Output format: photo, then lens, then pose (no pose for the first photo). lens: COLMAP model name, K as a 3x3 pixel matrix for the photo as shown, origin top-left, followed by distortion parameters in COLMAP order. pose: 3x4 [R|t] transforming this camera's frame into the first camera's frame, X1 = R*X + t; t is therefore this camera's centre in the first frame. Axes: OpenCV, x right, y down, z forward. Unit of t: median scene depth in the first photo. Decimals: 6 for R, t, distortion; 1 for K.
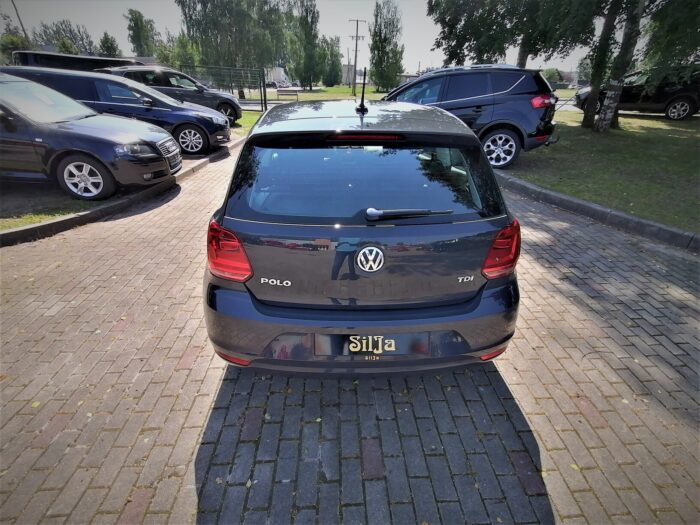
lens RADIAL K [[347.8, 0, 355.1], [0, 347.8, 260.9], [0, 0, 1]] dist [0.020290, -0.017170]
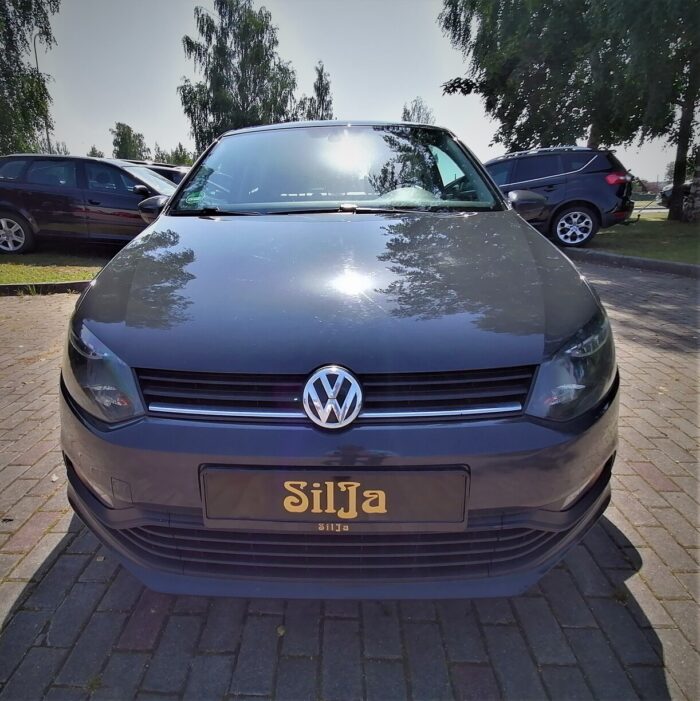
lens RADIAL K [[457.5, 0, 328.2], [0, 457.5, 351.6], [0, 0, 1]] dist [0.044776, -0.033101]
pose [[0.995874, 0.013269, -0.089769, -0.152039], [-0.027213, 0.987391, -0.155945, 0.244176], [0.086568, 0.157744, 0.983678, -0.277245]]
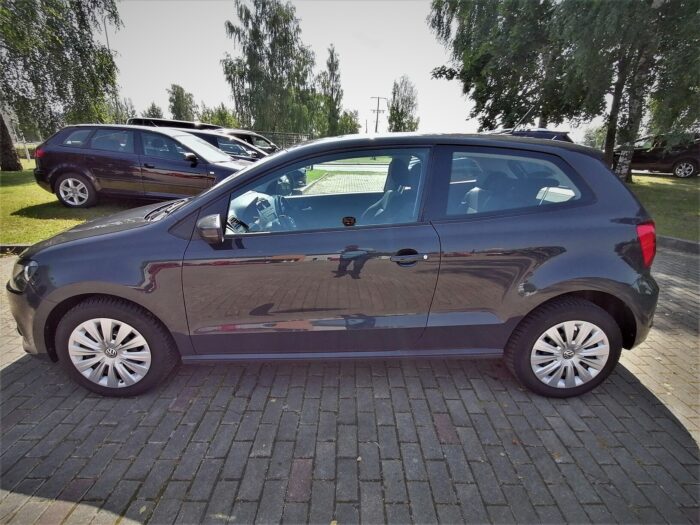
lens RADIAL K [[347.8, 0, 350.4], [0, 347.8, 263.7], [0, 0, 1]] dist [0.020290, -0.017170]
pose [[0.998752, 0.027171, -0.041913, -0.191934], [-0.033390, 0.987248, -0.155646, 0.149932], [0.037150, 0.156851, 0.986923, -0.210373]]
